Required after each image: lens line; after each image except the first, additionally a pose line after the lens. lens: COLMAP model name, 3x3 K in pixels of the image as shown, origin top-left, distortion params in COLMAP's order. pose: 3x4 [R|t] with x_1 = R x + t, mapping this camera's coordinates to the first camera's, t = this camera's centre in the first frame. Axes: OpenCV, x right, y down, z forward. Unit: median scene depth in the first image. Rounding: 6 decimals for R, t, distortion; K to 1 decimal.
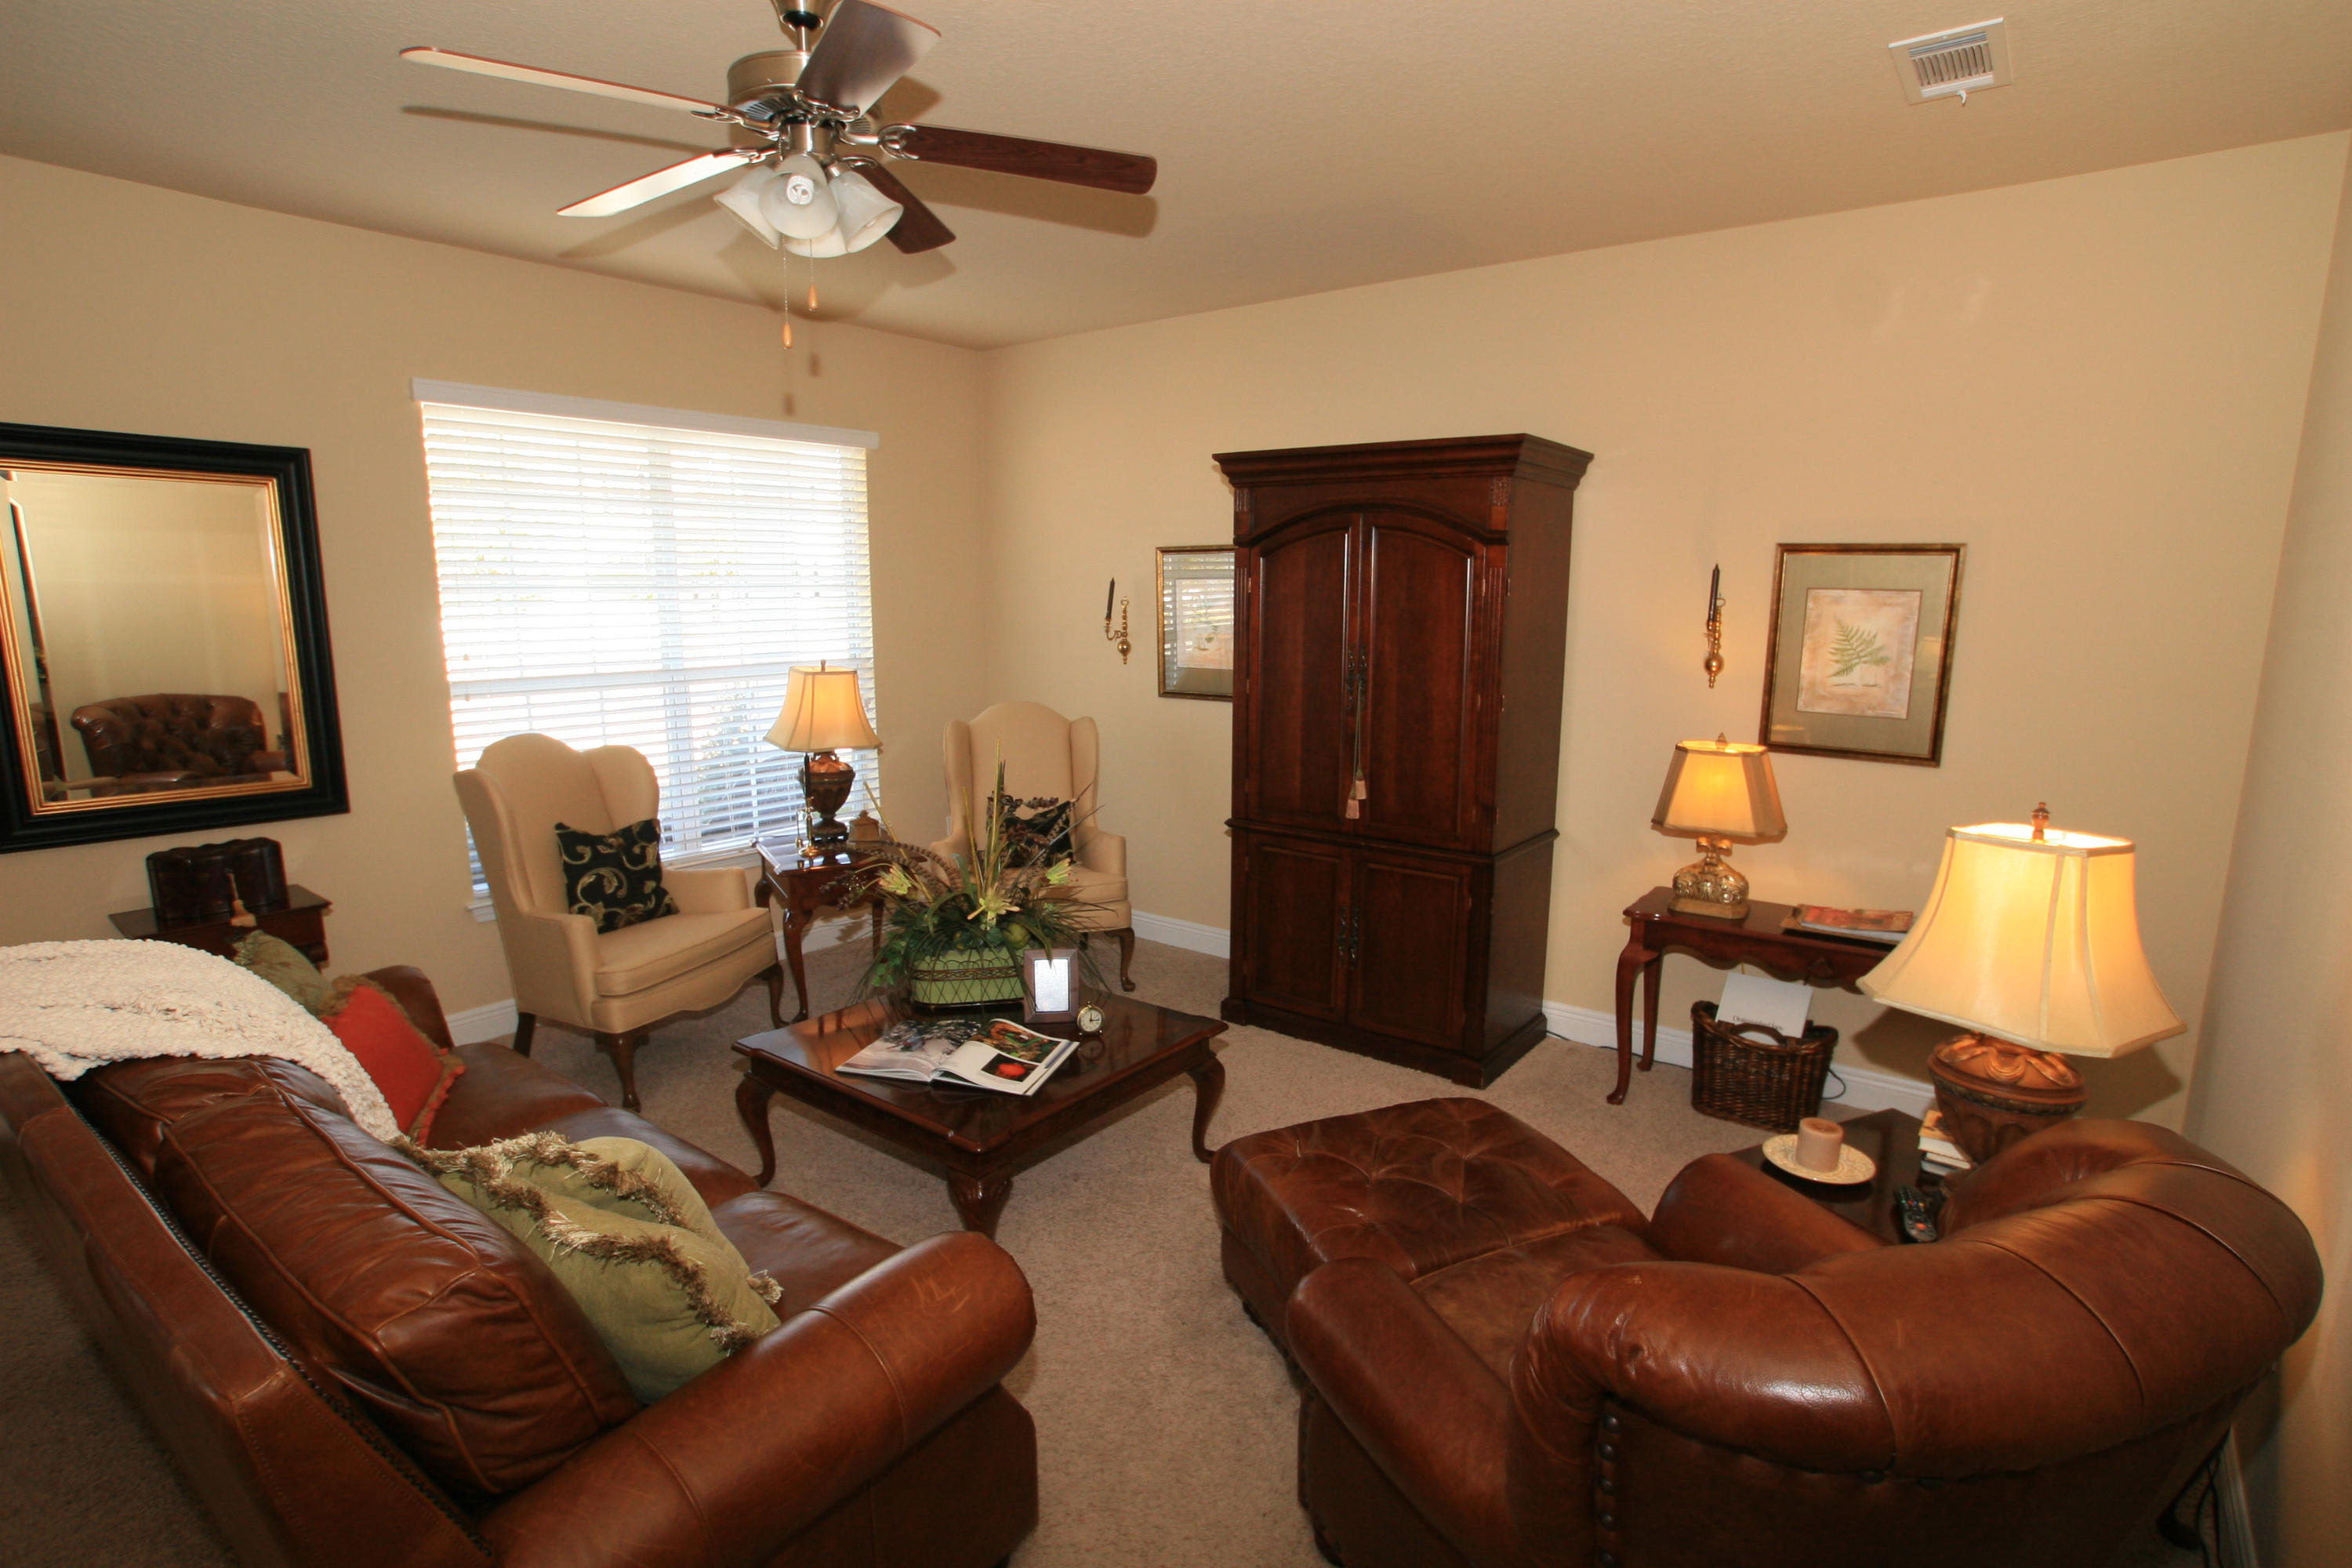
lens RADIAL K [[1171.3, 0, 1175.9], [0, 1171.3, 796.0], [0, 0, 1]] dist [-0.069770, 0.033740]
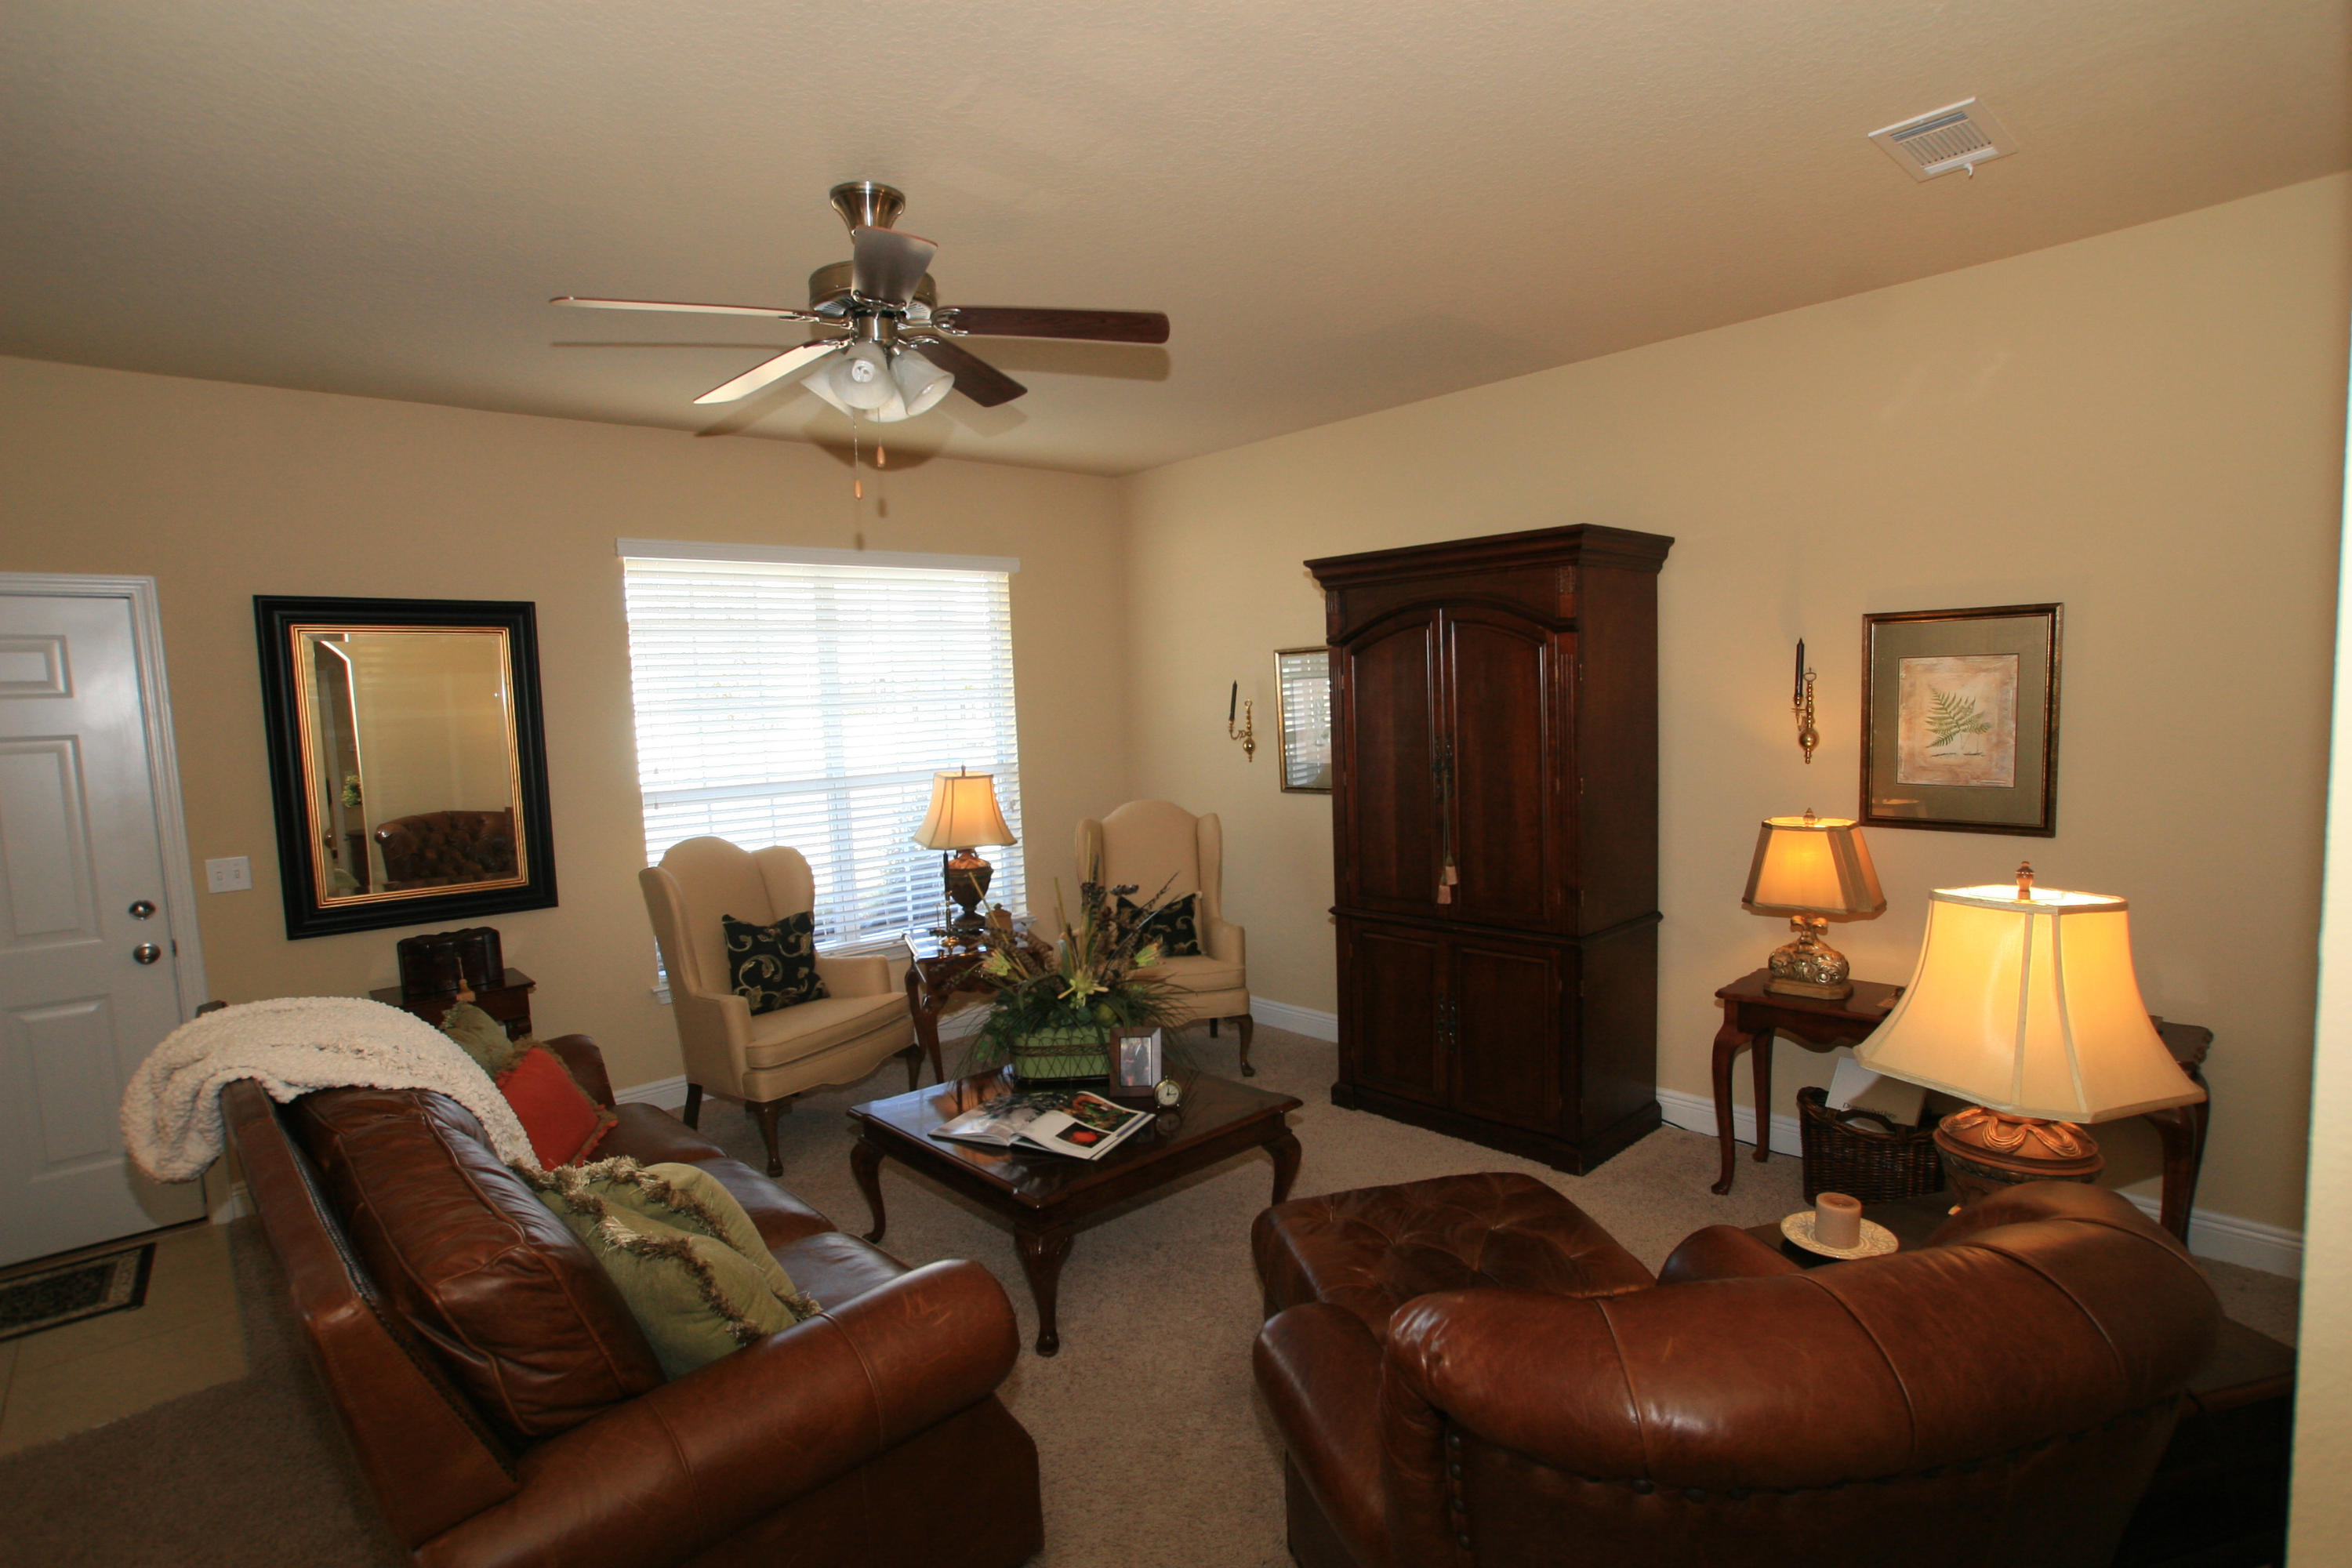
lens RADIAL K [[1167.8, 0, 1177.7], [0, 1167.8, 796.1], [0, 0, 1]] dist [-0.069964, 0.037092]
pose [[0.983888, -0.027824, -0.176608, 0.117694], [0.012295, 0.996007, -0.088425, 0.014642], [0.178363, 0.084829, 0.980301, -0.050470]]
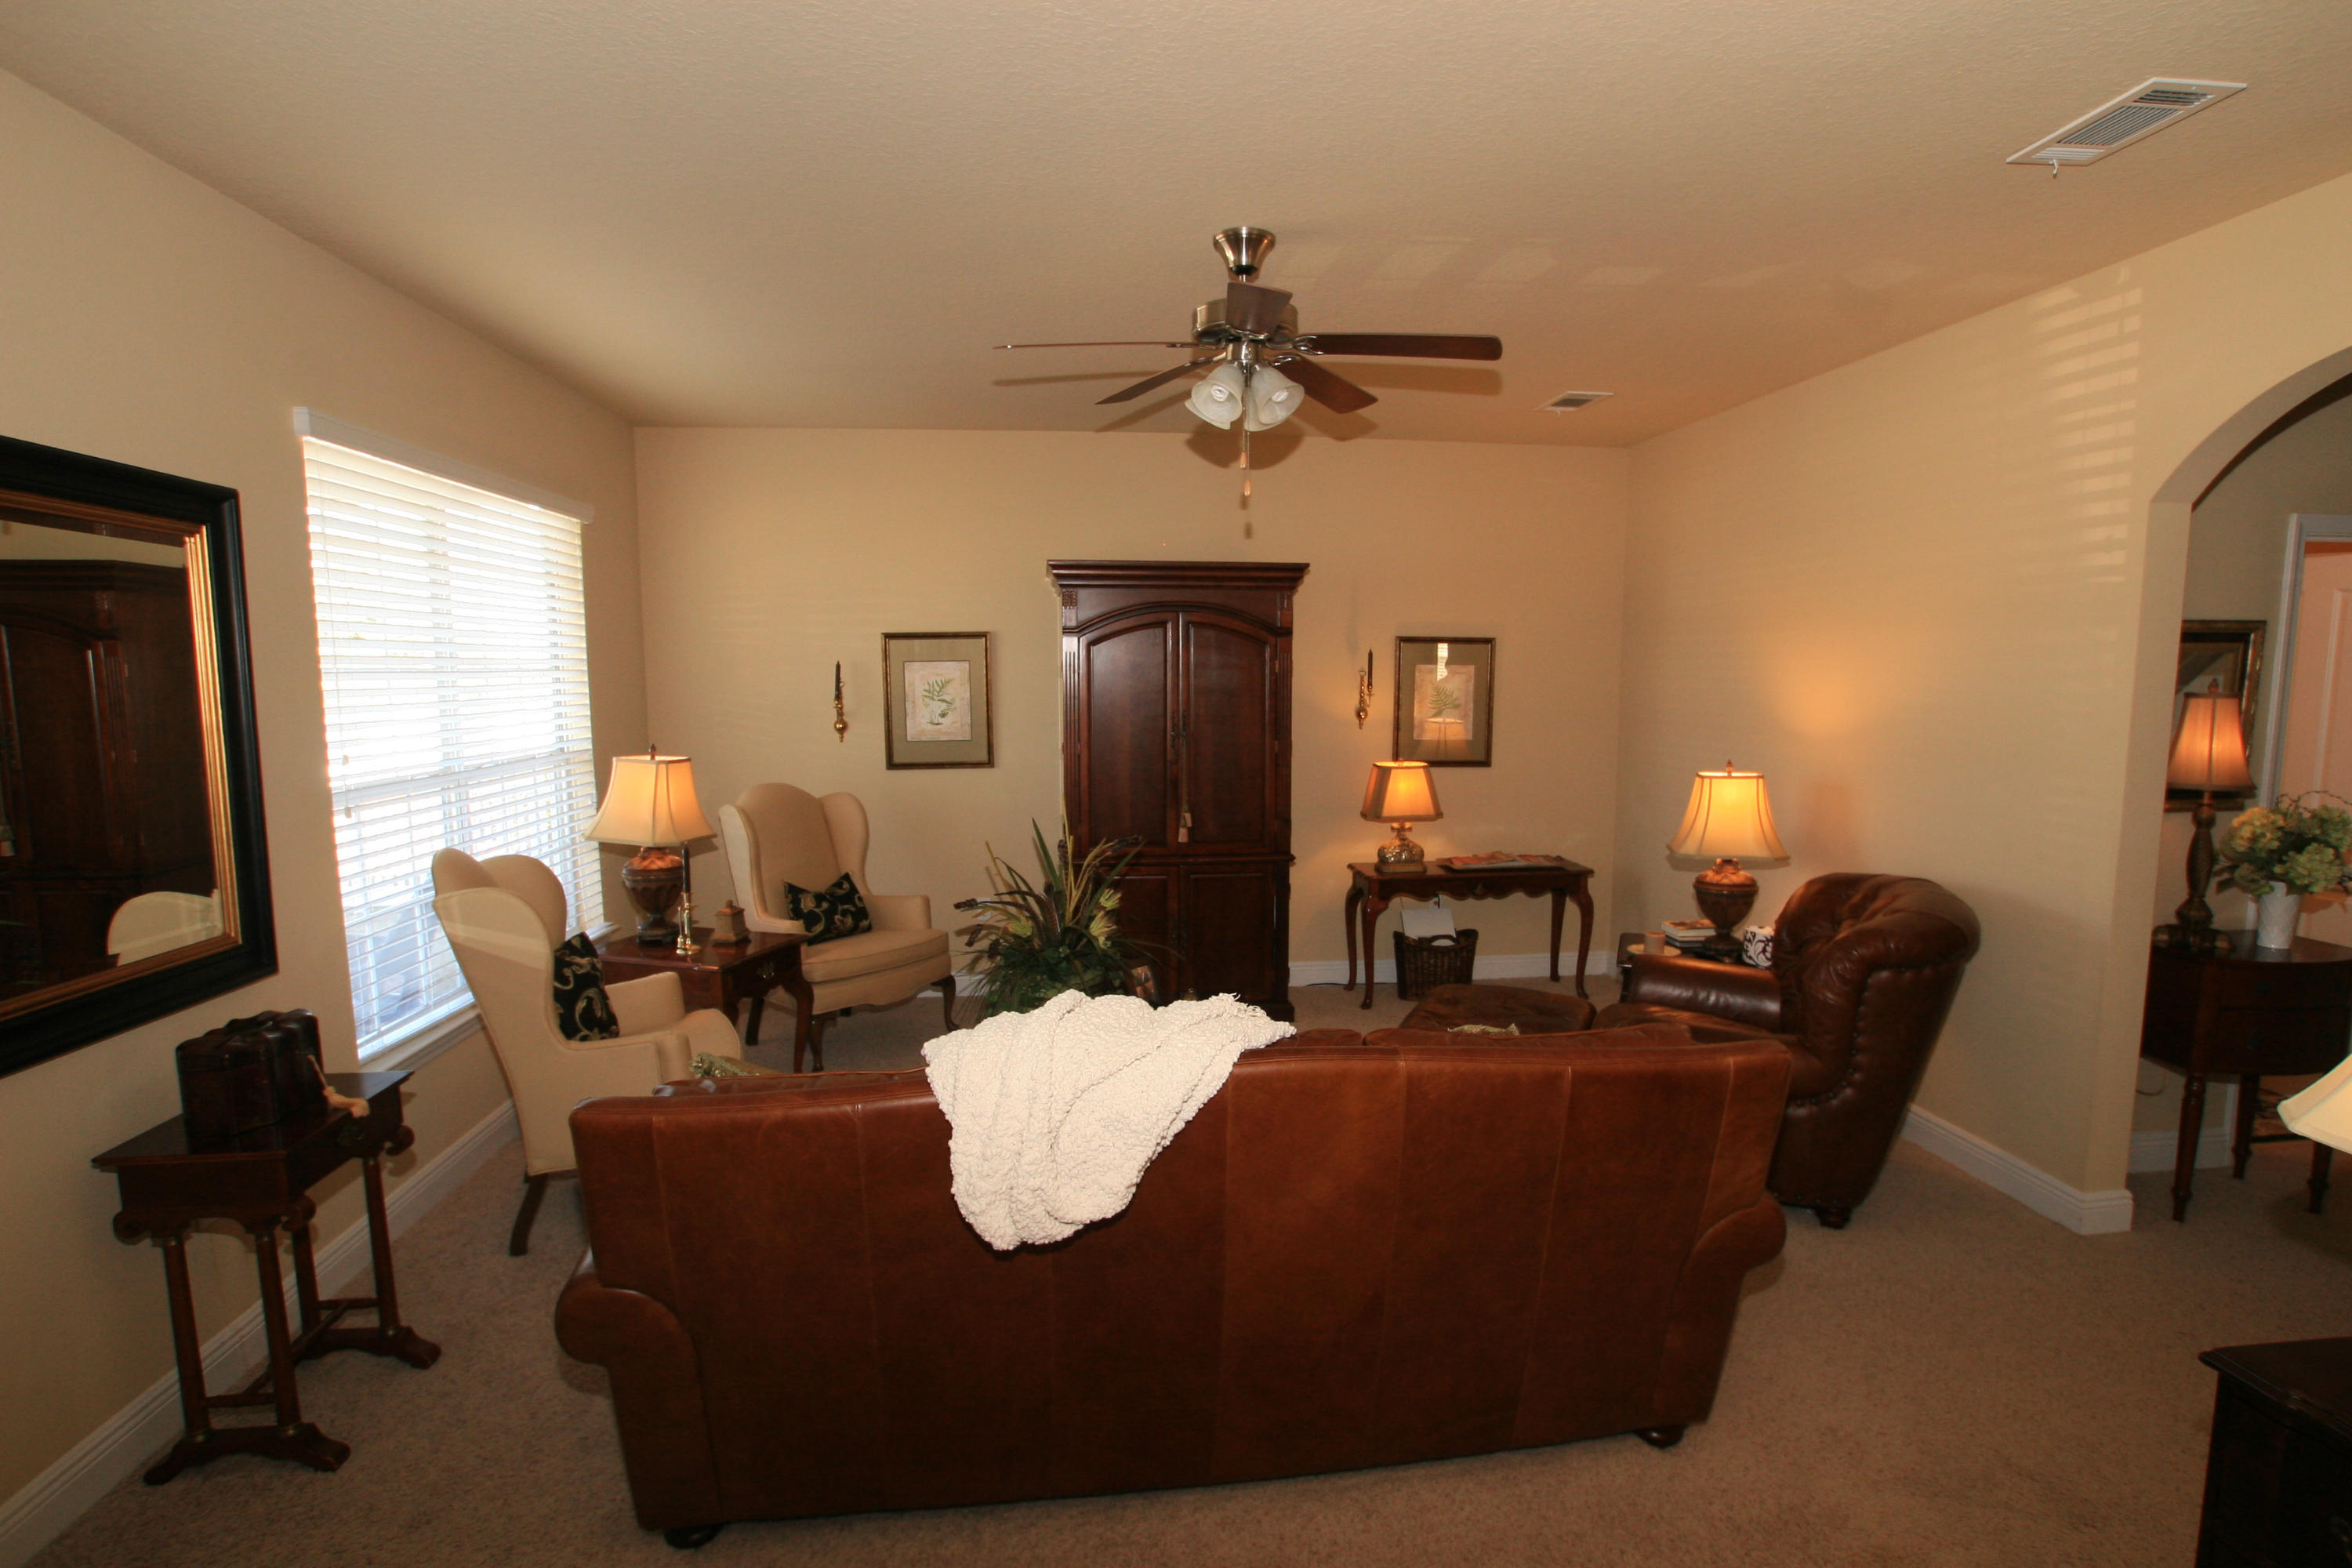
lens RADIAL K [[1171.3, 0, 1175.9], [0, 1171.3, 796.0], [0, 0, 1]] dist [-0.069770, 0.033740]
pose [[0.719872, -0.081042, 0.689359, -0.858452], [0.129078, 0.991467, -0.018234, -0.009805], [-0.681999, 0.102107, 0.724190, 0.057978]]
